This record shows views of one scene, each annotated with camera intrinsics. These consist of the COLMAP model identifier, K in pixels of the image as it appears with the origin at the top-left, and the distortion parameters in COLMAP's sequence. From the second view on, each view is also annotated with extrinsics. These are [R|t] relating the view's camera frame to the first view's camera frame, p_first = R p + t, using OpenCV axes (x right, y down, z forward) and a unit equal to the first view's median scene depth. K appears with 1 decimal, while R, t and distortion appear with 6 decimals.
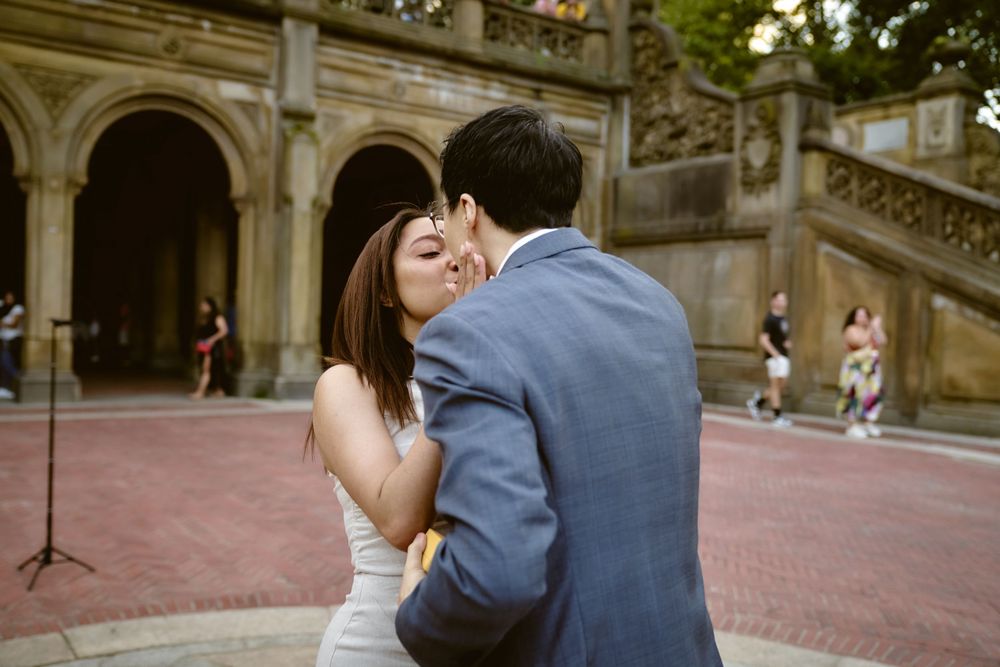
lens RADIAL K [[937.8, 0, 500.9], [0, 937.8, 339.1], [0, 0, 1]] dist [-0.023136, 0.000000]
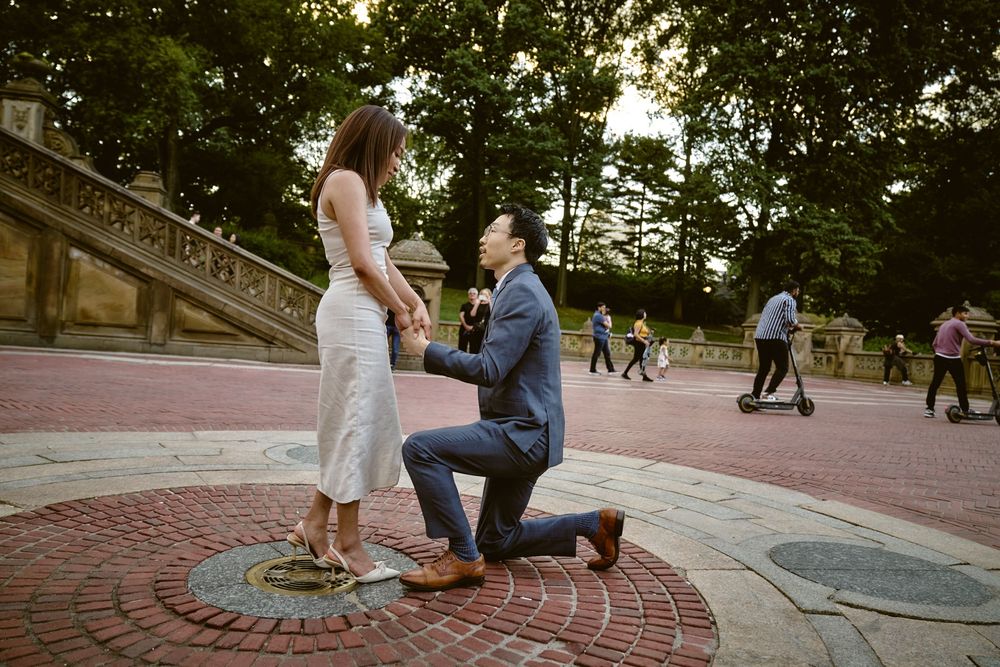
lens RADIAL K [[698.1, 0, 501.0], [0, 698.1, 338.4], [0, 0, 1]] dist [-0.004828, 0.007087]
pose [[0.448633, -0.001325, 0.893715, -0.136322], [-0.034580, 0.999224, 0.018840, 0.036334], [-0.893047, -0.039357, 0.448239, -0.012608]]
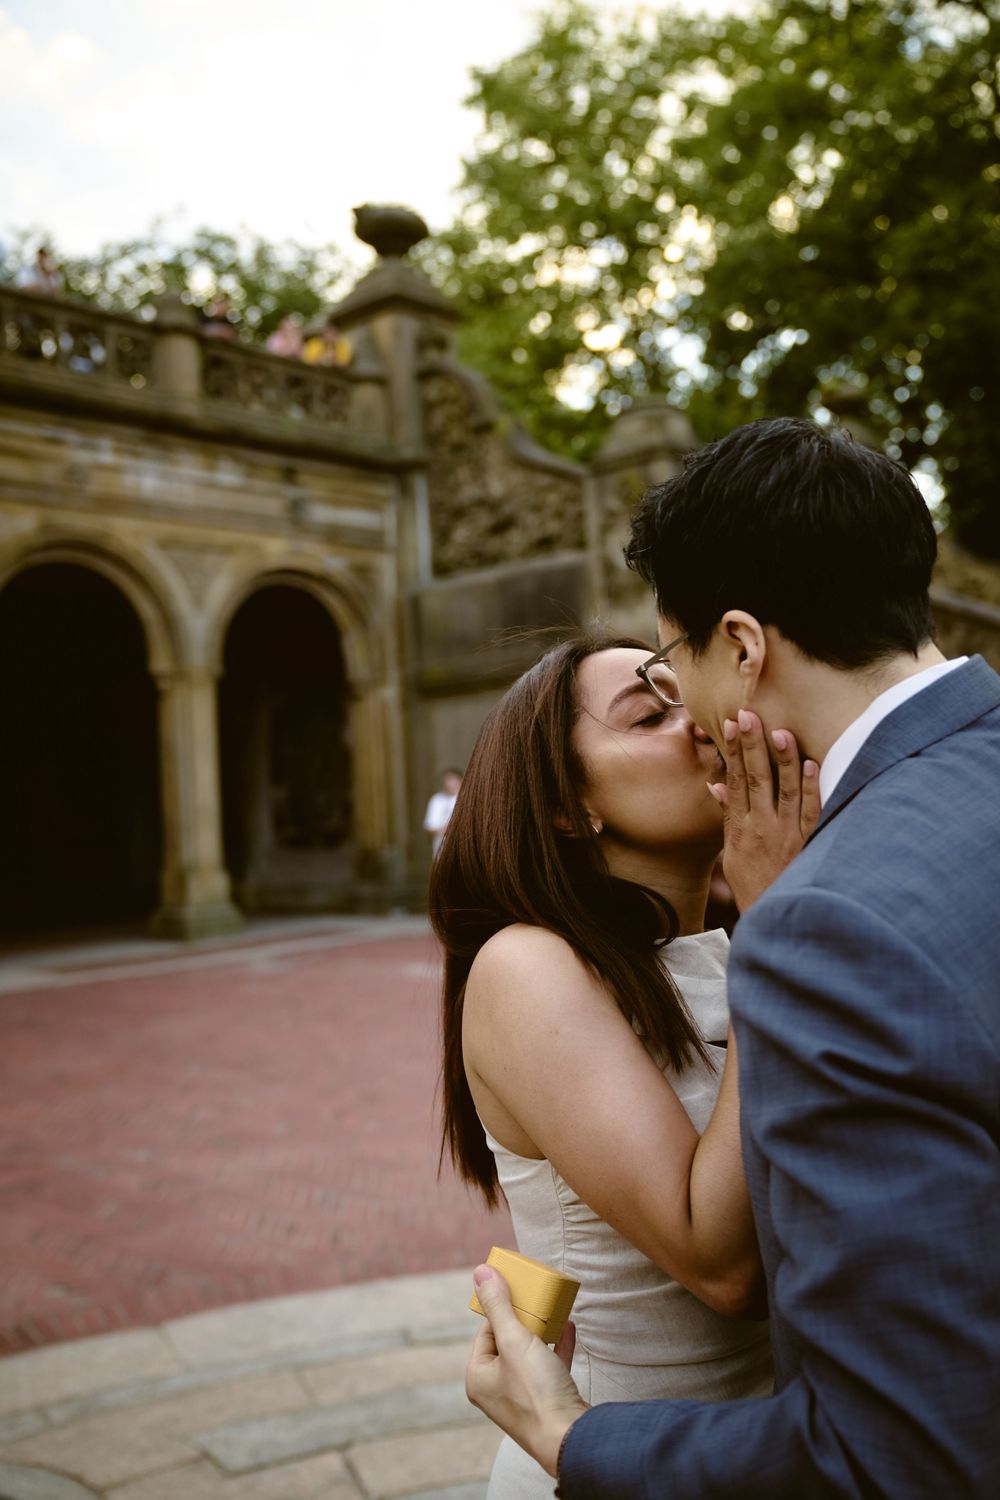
lens RADIAL K [[1406.7, 0, 508.9], [0, 1406.7, 753.5], [0, 0, 1]] dist [-0.023136, 0.000000]
pose [[0.974169, -0.074479, 0.213185, -0.039313], [0.086861, 0.995000, -0.049304, -0.004850], [-0.208446, 0.066548, 0.975767, 0.016185]]
